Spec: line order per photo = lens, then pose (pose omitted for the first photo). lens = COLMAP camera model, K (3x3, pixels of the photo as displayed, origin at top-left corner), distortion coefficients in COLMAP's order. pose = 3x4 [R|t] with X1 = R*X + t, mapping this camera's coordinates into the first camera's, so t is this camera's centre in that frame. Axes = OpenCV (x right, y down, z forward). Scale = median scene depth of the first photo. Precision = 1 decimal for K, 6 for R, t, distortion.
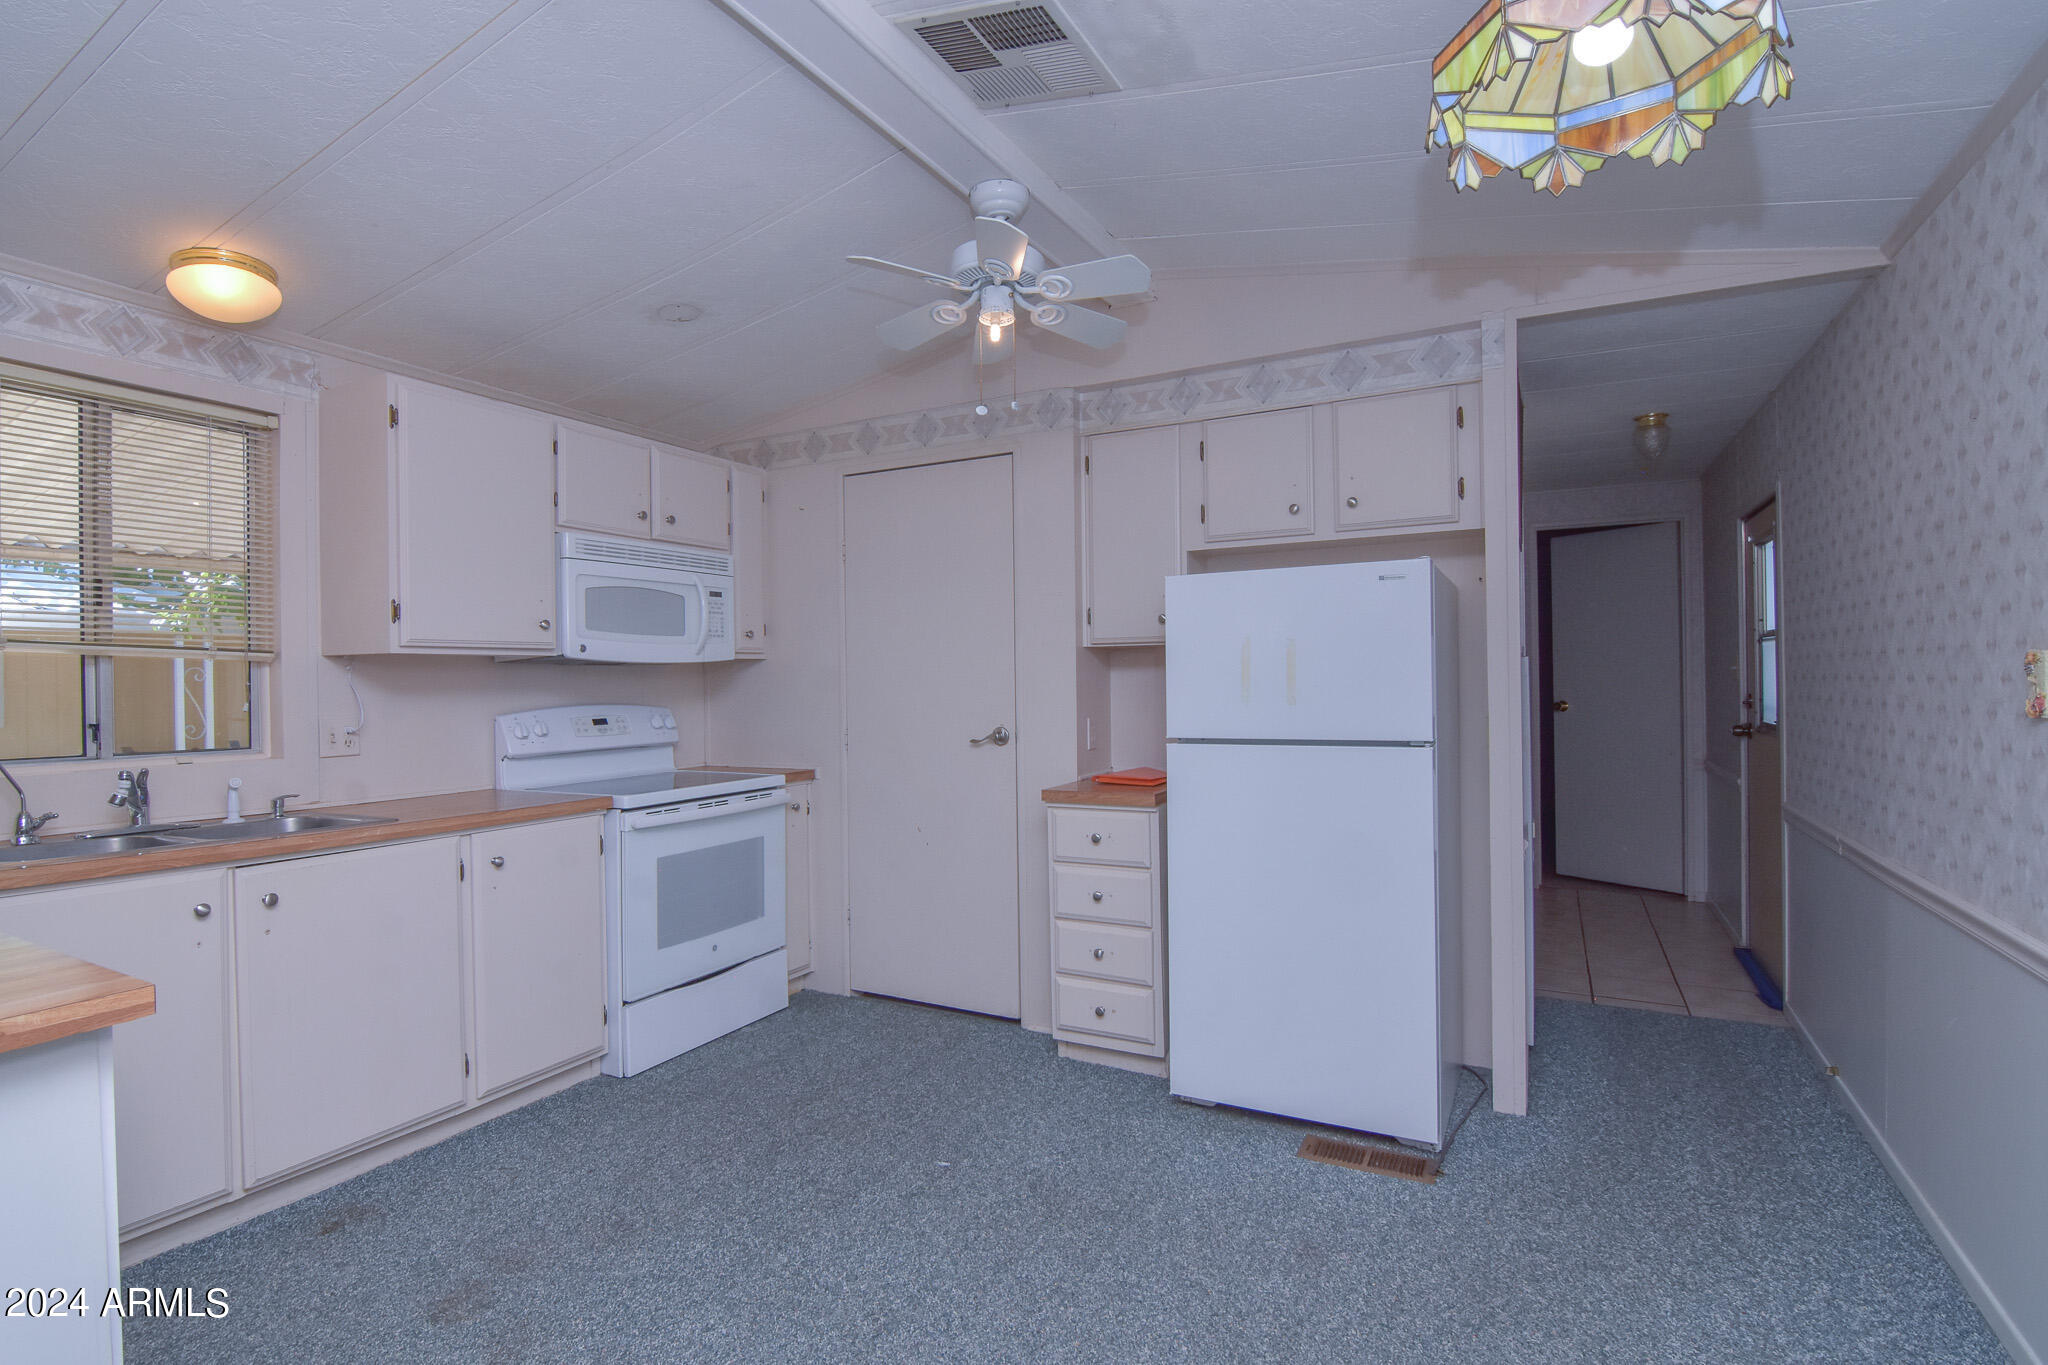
lens RADIAL K [[986.1, 0, 1014.4], [0, 986.1, 682.2], [0, 0, 1]] dist [-0.000986, -0.015493]
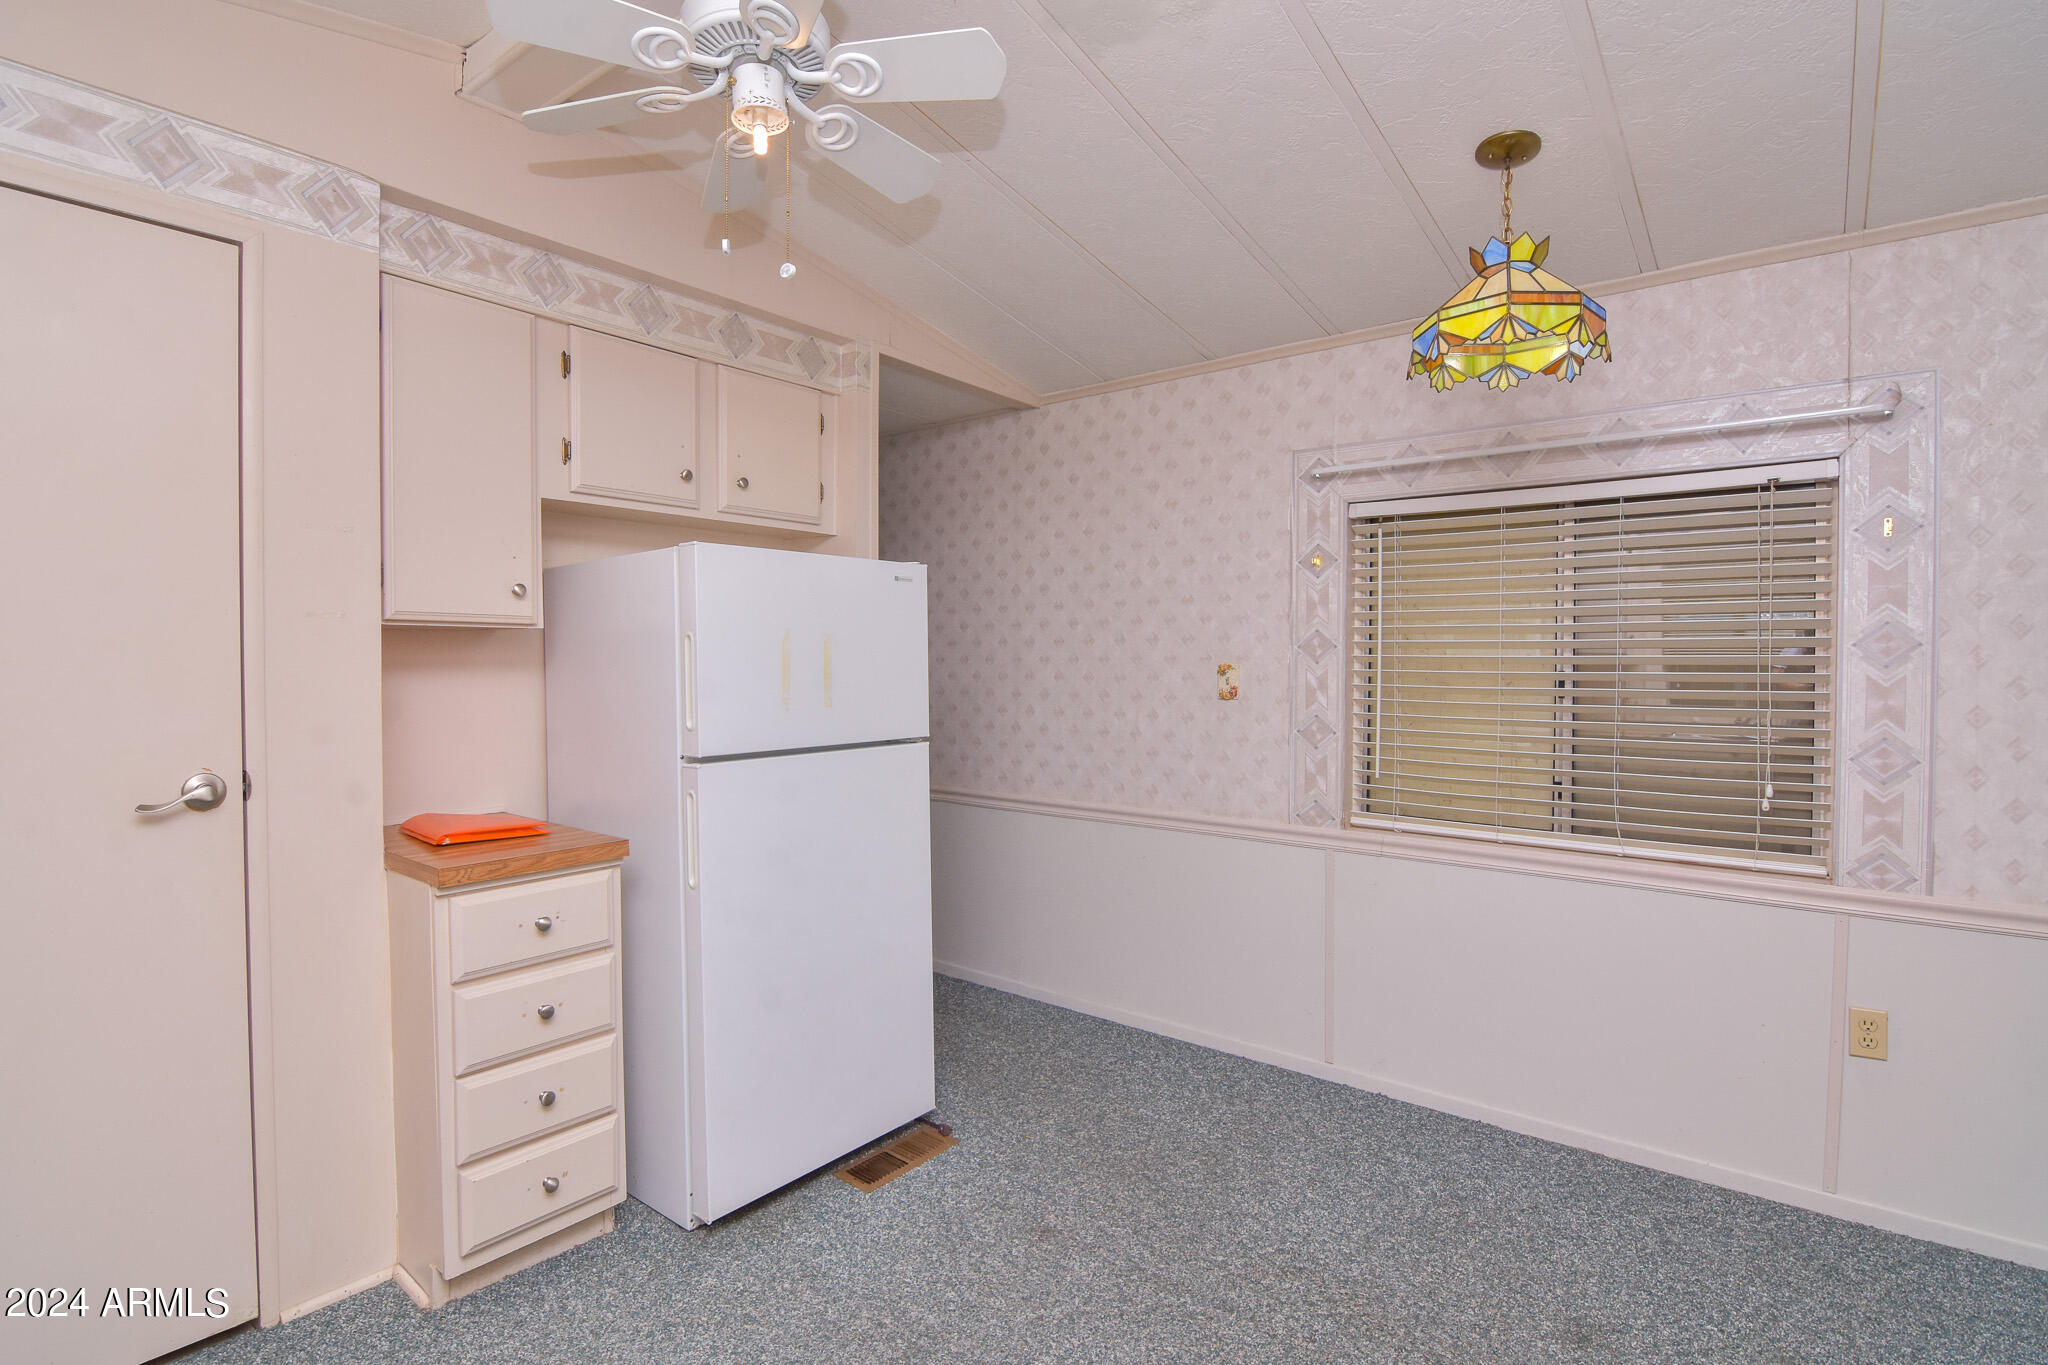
lens RADIAL K [[986.1, 0, 1014.4], [0, 986.1, 682.2], [0, 0, 1]] dist [-0.000986, -0.015493]
pose [[0.179138, -0.003963, 0.983816, -0.504429], [-0.000402, 0.999992, 0.004101, -0.002720], [-0.983824, -0.001130, 0.179135, 0.589093]]
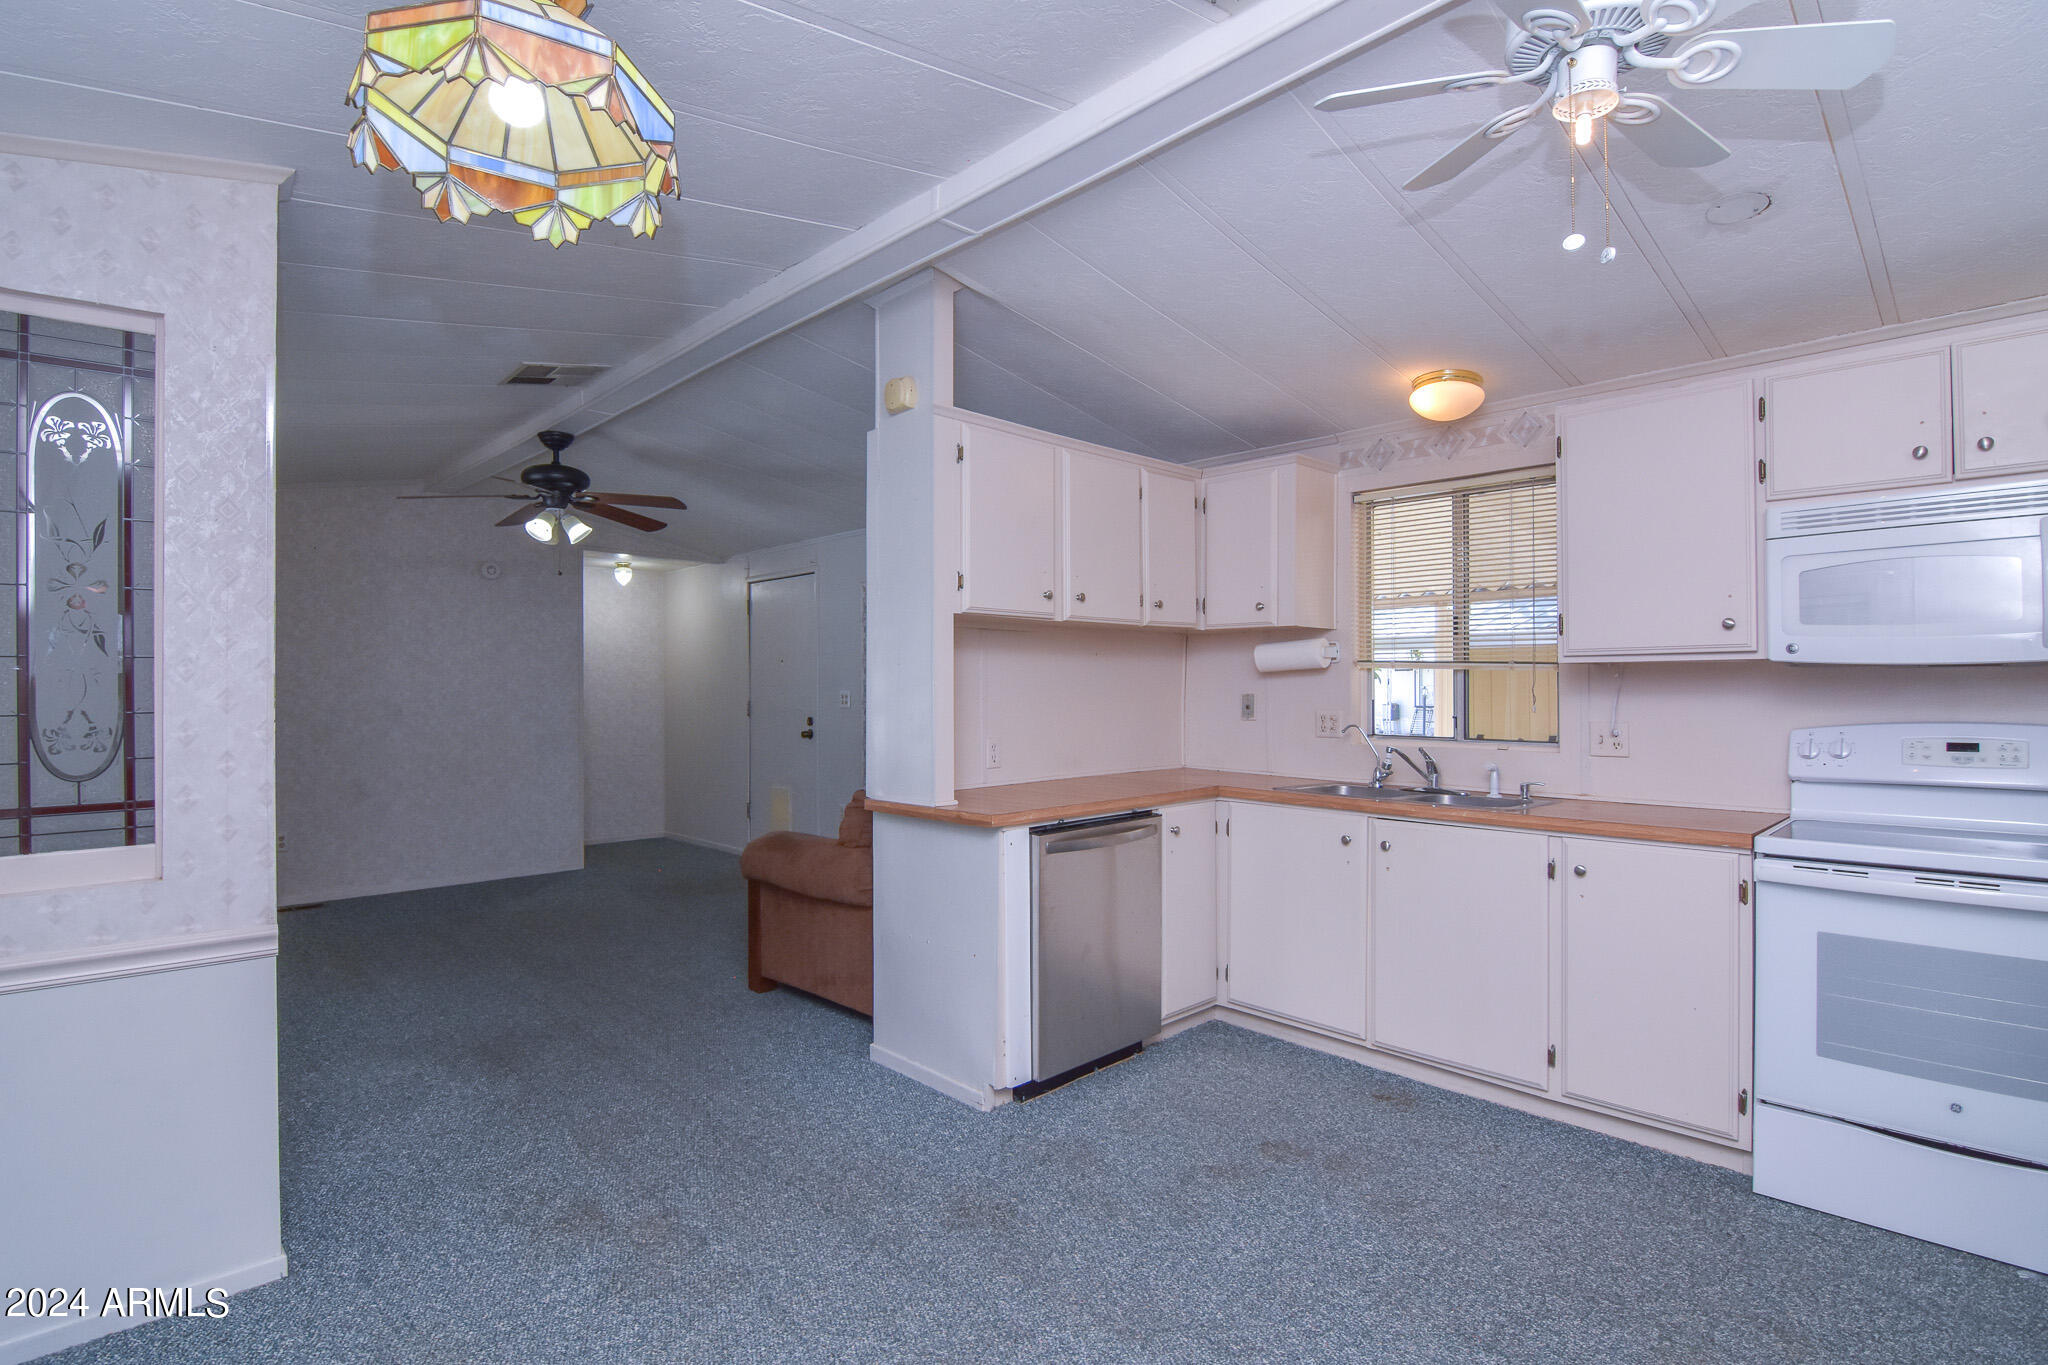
lens RADIAL K [[986.1, 0, 1014.4], [0, 986.1, 682.2], [0, 0, 1]] dist [-0.000986, -0.015493]
pose [[-0.310470, 0.001754, -0.950582, 0.546538], [0.000483, 0.999998, 0.001688, -0.009448], [0.950583, 0.000065, -0.310470, 0.694173]]
